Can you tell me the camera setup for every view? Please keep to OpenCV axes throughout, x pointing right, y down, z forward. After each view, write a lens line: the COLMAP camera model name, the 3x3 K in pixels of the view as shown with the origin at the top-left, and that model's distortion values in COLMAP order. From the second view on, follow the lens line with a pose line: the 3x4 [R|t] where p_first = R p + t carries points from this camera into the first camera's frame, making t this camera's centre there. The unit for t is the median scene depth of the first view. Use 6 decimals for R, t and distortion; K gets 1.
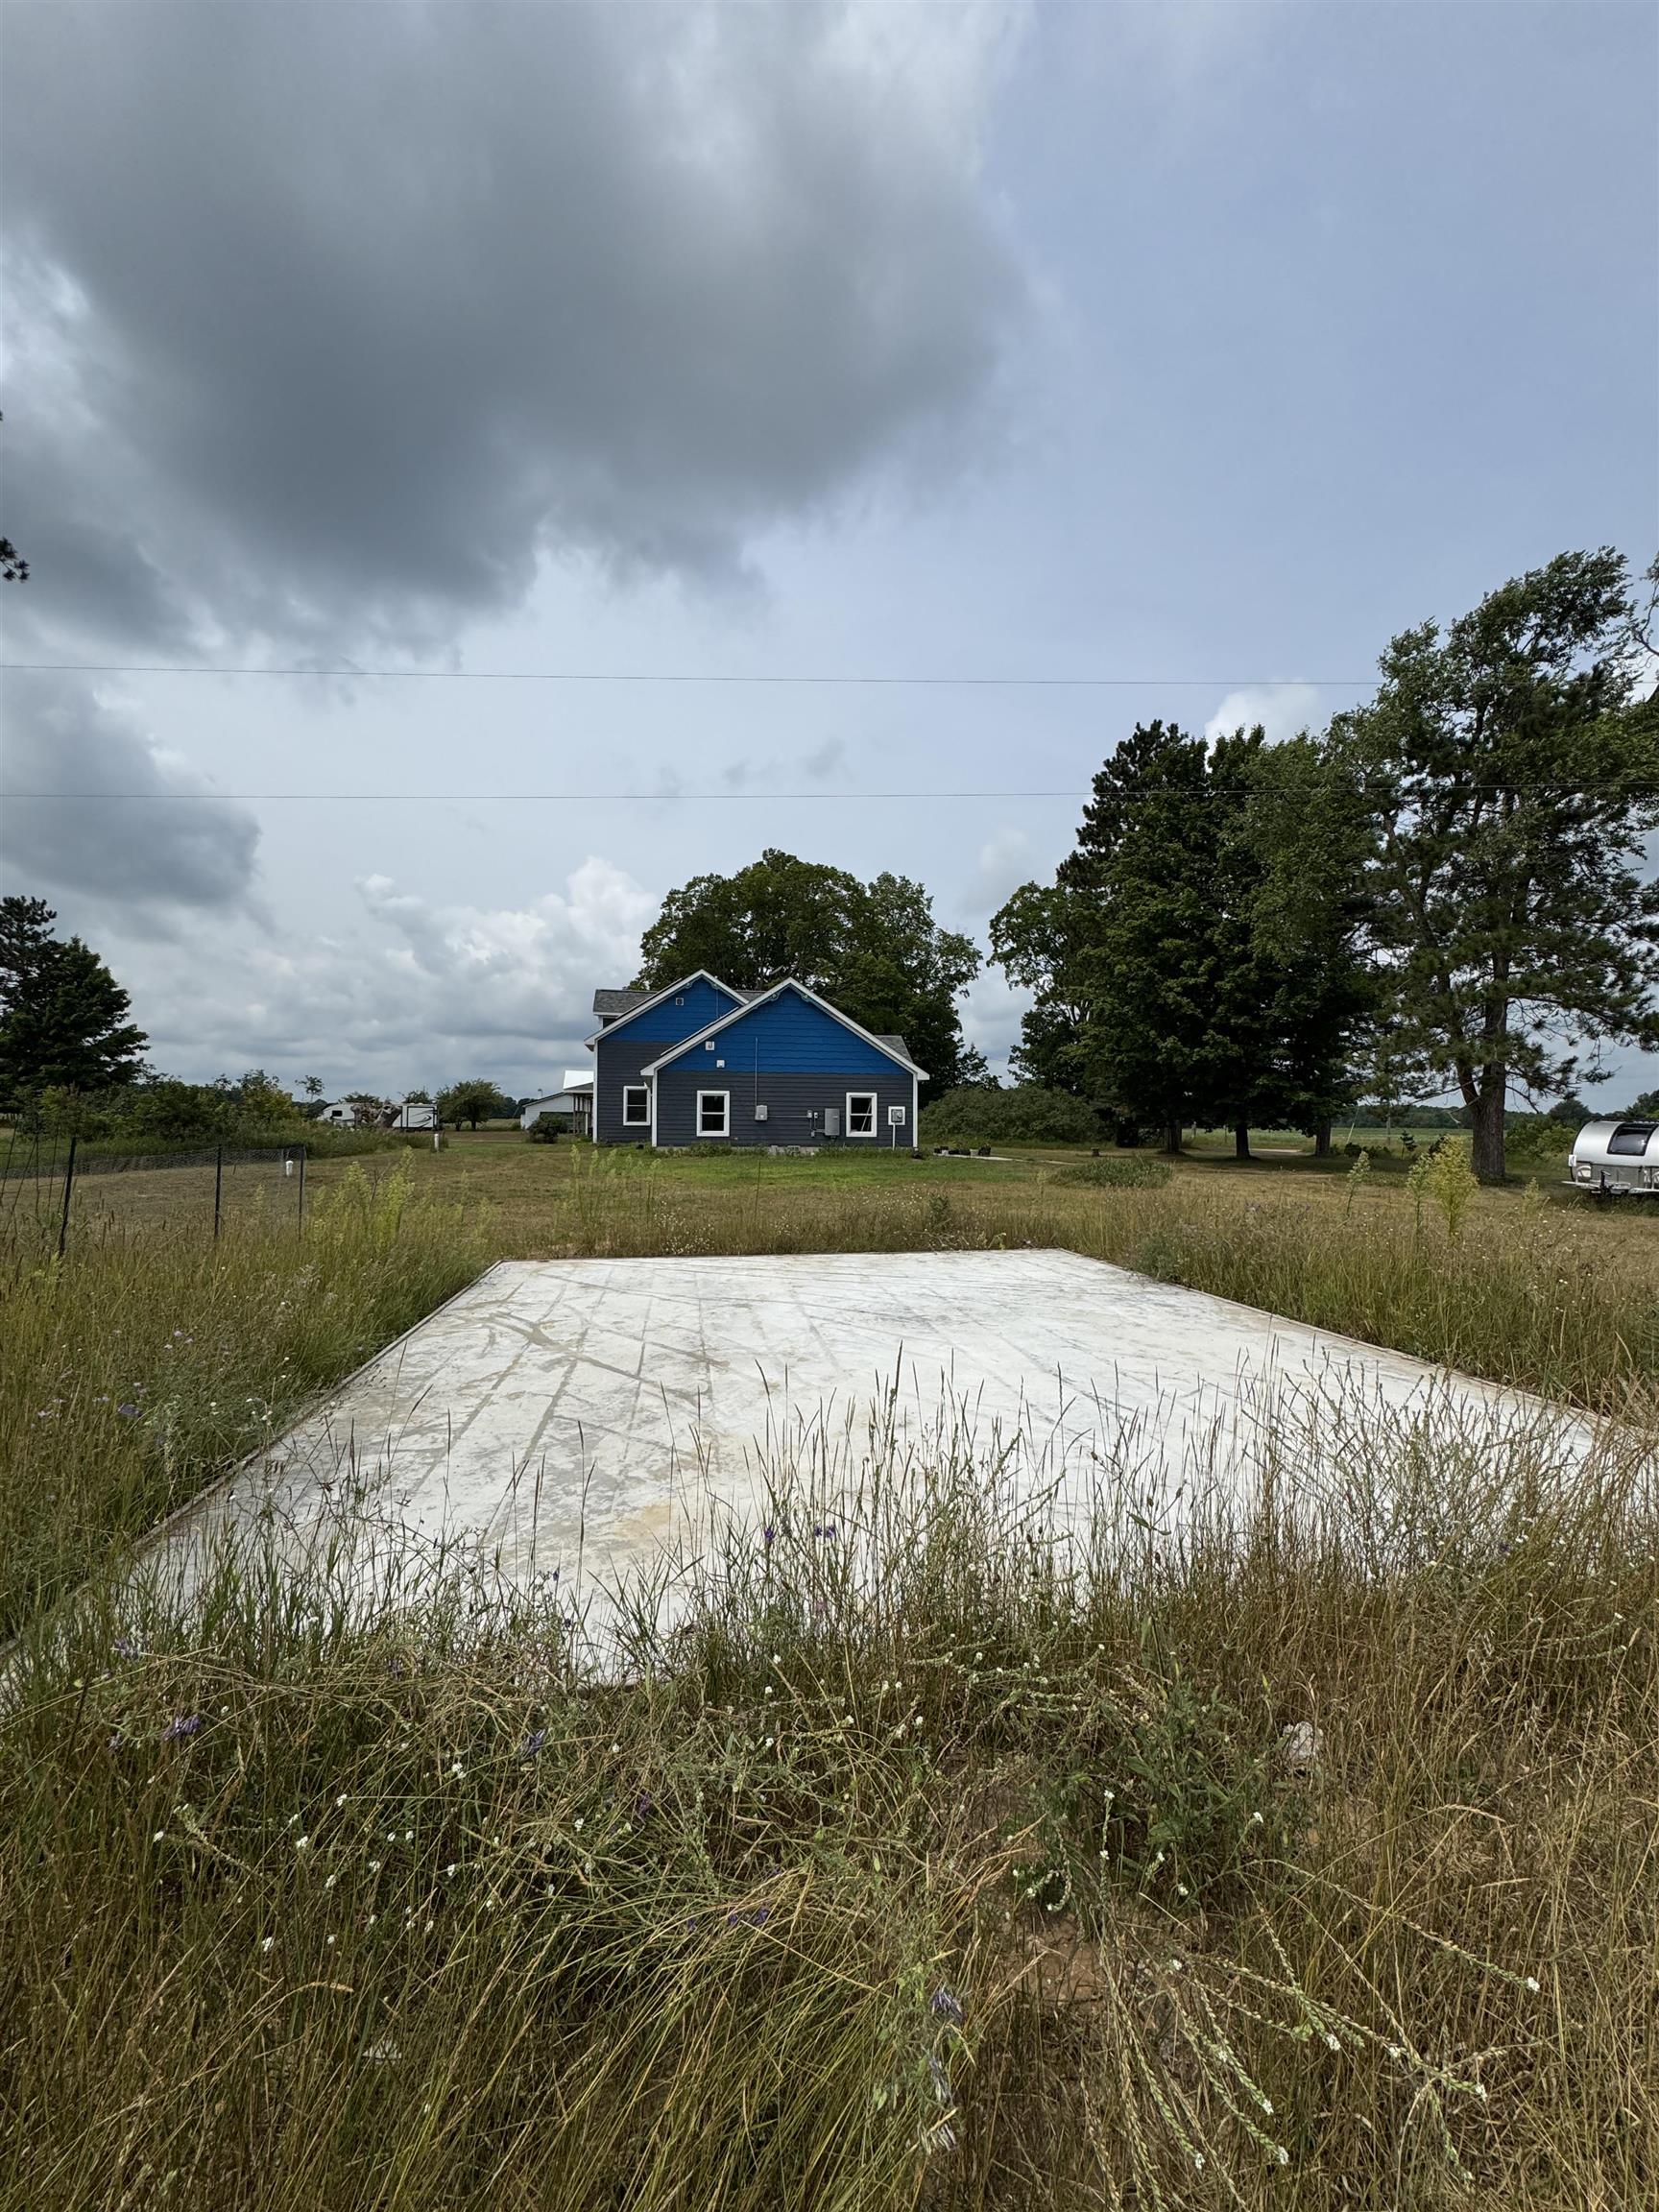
lens RADIAL K [[882.8, 0, 832.7], [0, 882.8, 1115.7], [0, 0, 1]] dist [-0.010341, 0.000108]
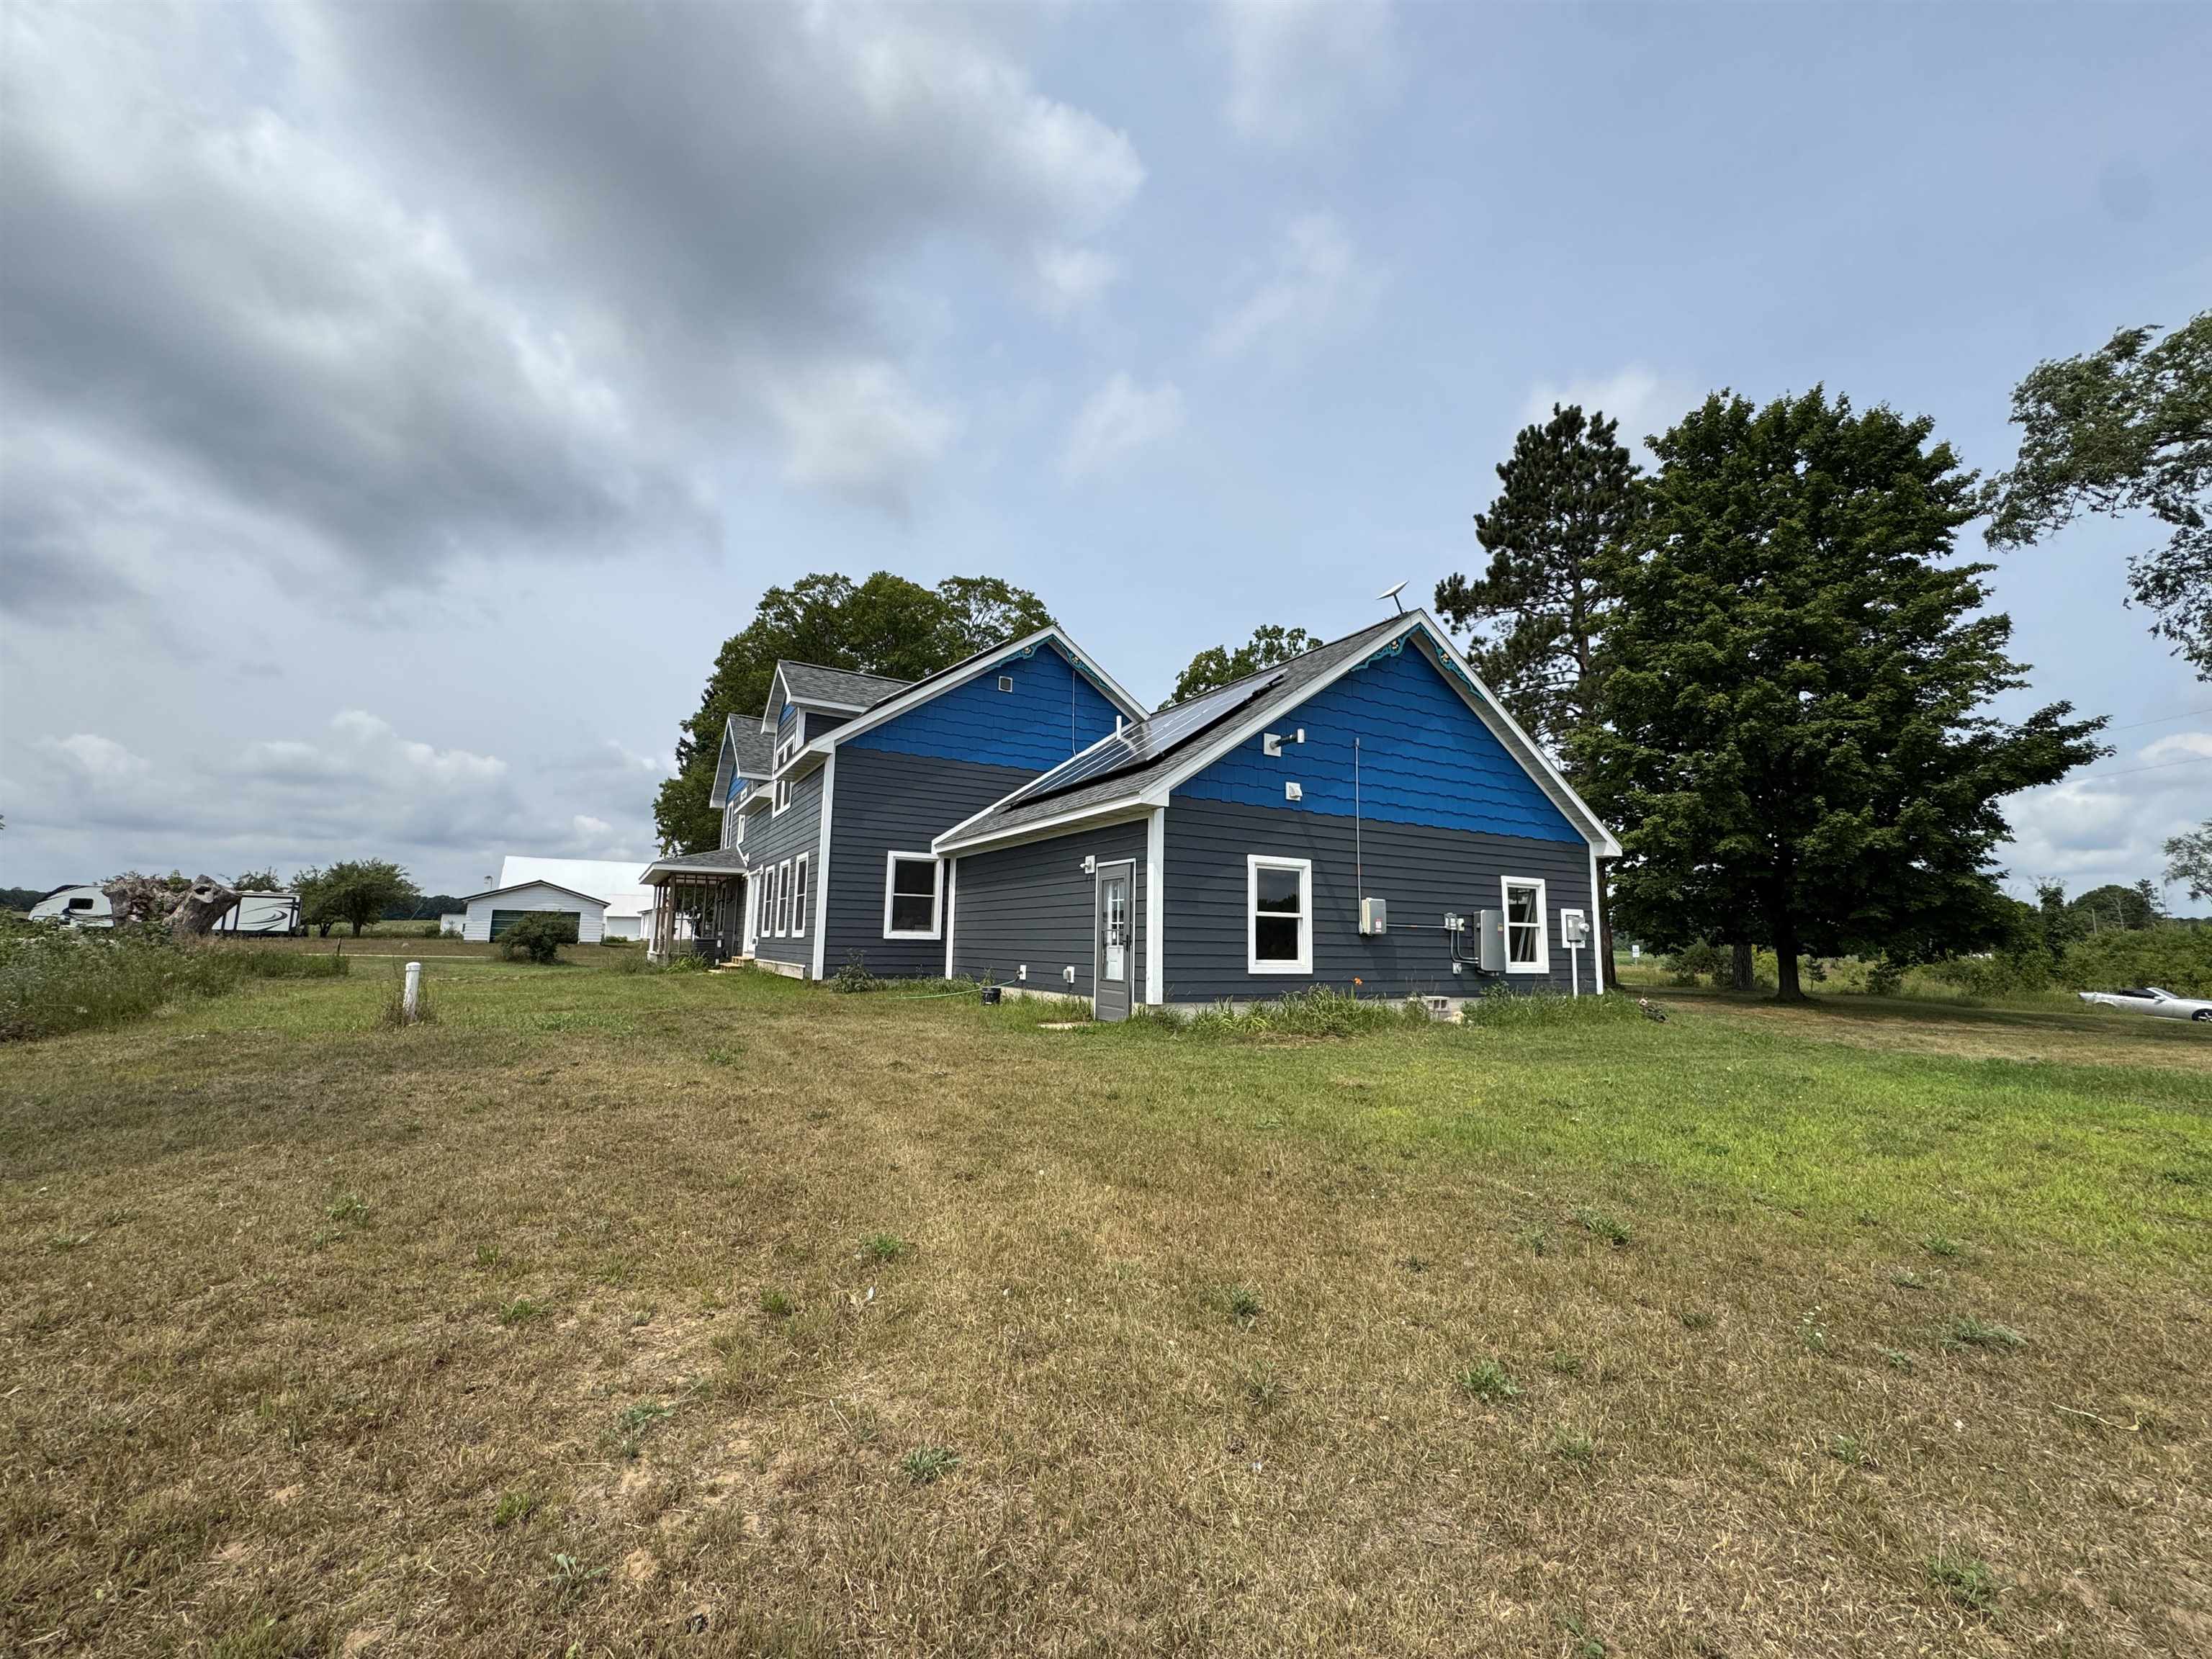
lens RADIAL K [[882.8, 0, 1110.4], [0, 882.8, 820.2], [0, 0, 1]] dist [-0.010341, 0.000108]
pose [[0.942191, 0.055640, 0.330425, -0.247739], [-0.015838, 0.992410, -0.121949, 0.003471], [-0.334702, 0.109665, 0.935921, 0.477555]]
